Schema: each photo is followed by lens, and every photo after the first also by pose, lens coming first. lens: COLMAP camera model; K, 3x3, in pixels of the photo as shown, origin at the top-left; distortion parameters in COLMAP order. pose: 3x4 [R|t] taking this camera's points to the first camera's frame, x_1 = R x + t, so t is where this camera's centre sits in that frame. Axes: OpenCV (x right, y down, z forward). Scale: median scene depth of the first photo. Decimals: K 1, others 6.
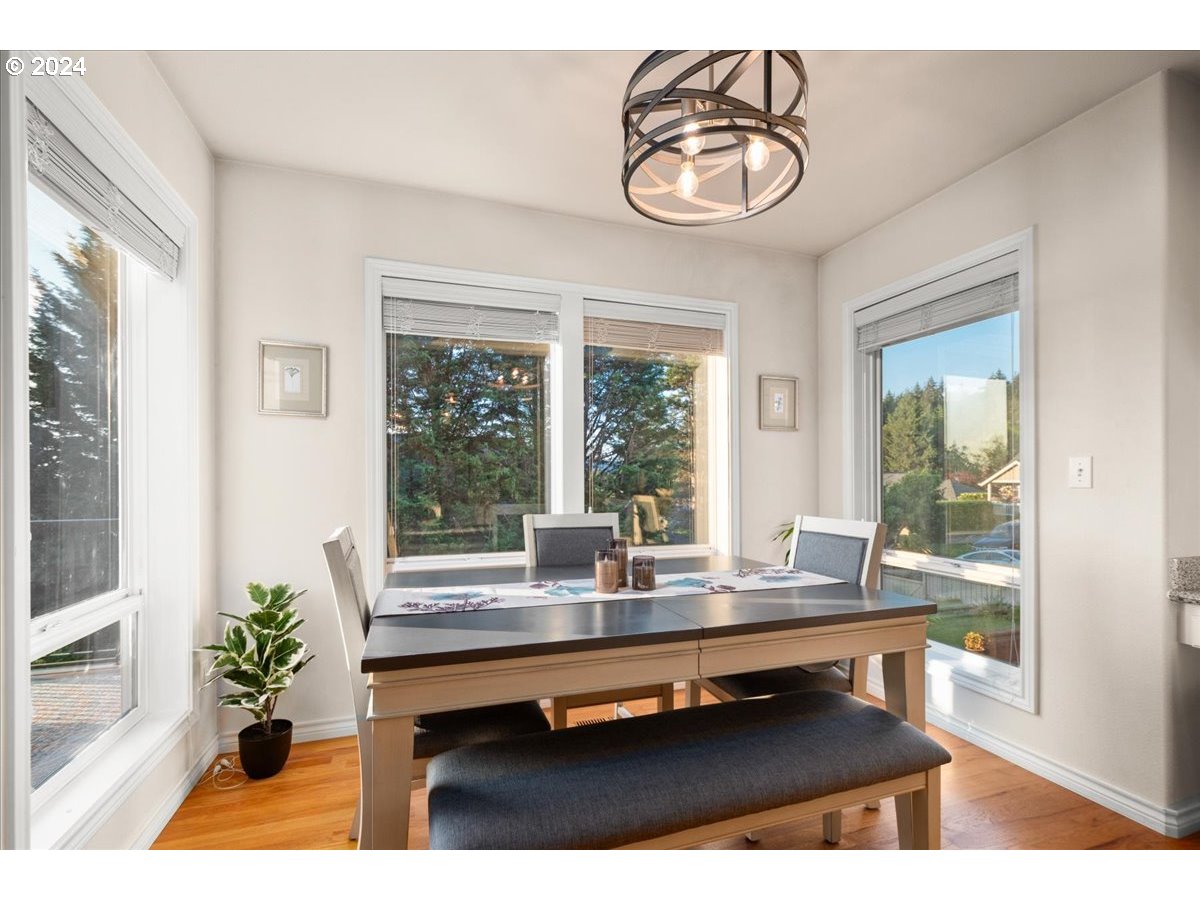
lens RADIAL K [[525.6, 0, 587.2], [0, 525.6, 479.4], [0, 0, 1]] dist [0.007515, -0.002976]
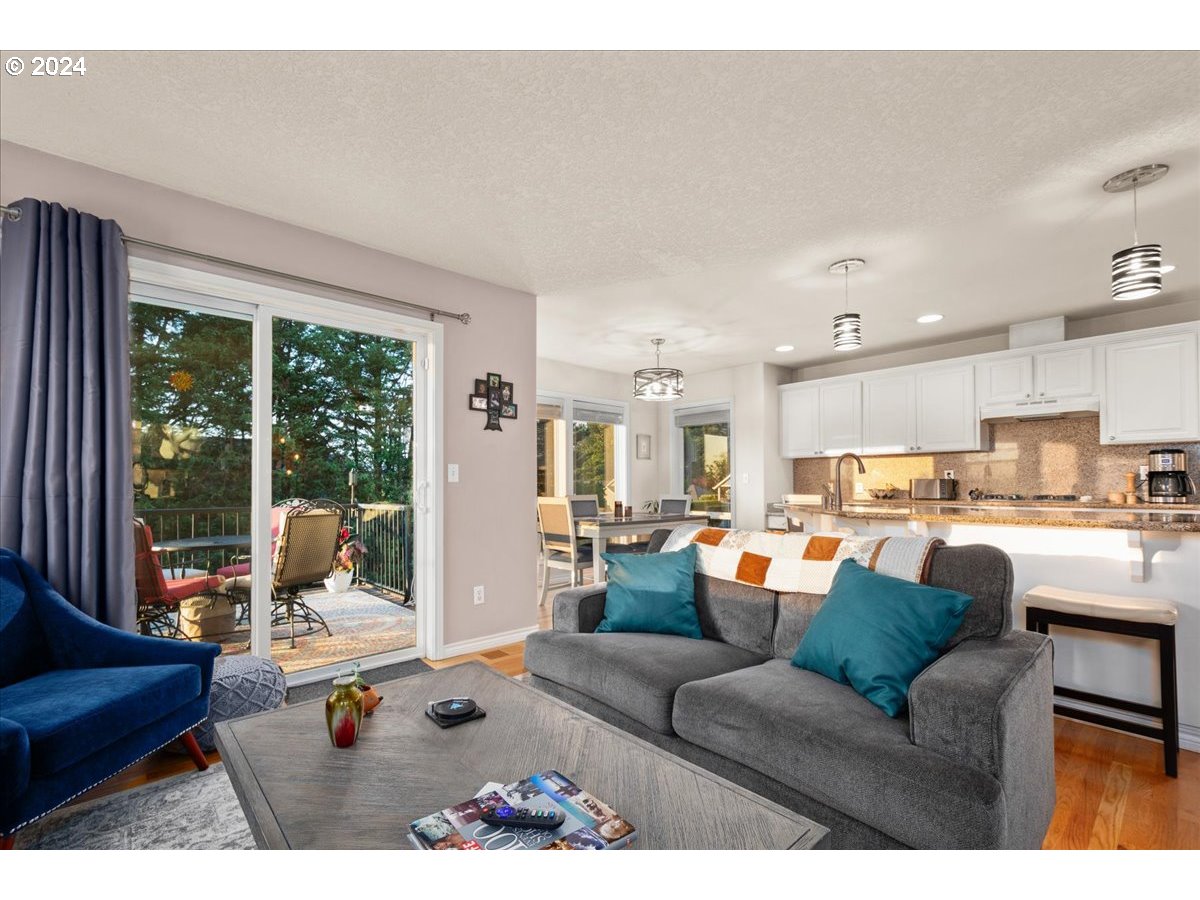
lens RADIAL K [[525.6, 0, 585.7], [0, 525.6, 476.5], [0, 0, 1]] dist [0.007515, -0.002976]
pose [[0.919379, 0.005645, 0.393333, -0.246610], [0.001225, 0.999851, -0.017213, 0.005877], [-0.393372, 0.016307, 0.919235, -0.316258]]
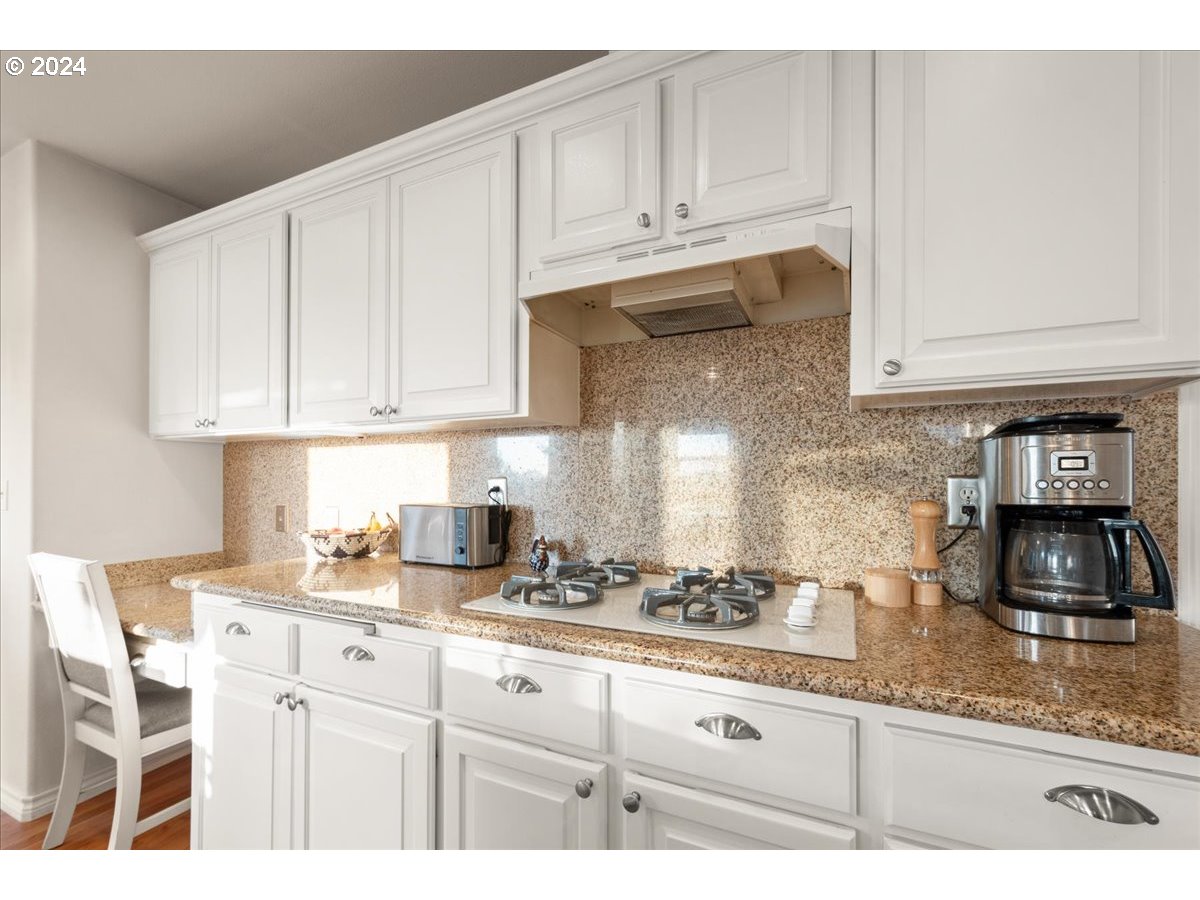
lens RADIAL K [[525.6, 0, 588.3], [0, 525.6, 473.1], [0, 0, 1]] dist [0.007515, -0.002976]
pose [[0.690890, 0.008640, 0.722908, 0.204262], [-0.001316, 0.999942, -0.010694, -0.009978], [-0.722959, 0.006437, 0.690861, -0.116165]]
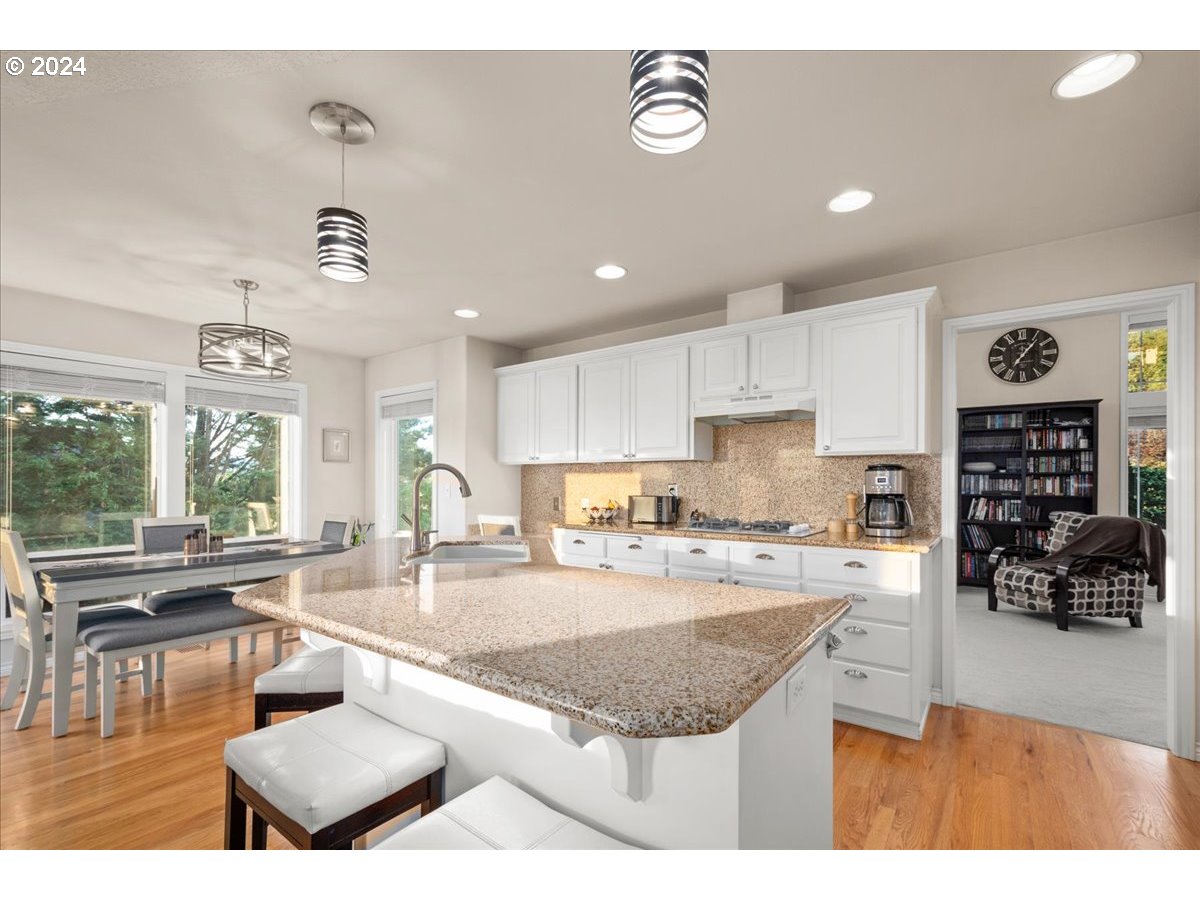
lens RADIAL K [[525.6, 0, 587.4], [0, 525.6, 478.5], [0, 0, 1]] dist [0.007515, -0.002976]
pose [[0.819469, 0.007322, 0.573077, 0.021117], [-0.003258, 0.999962, -0.008117, -0.010962], [-0.573114, 0.004784, 0.819462, -0.266440]]
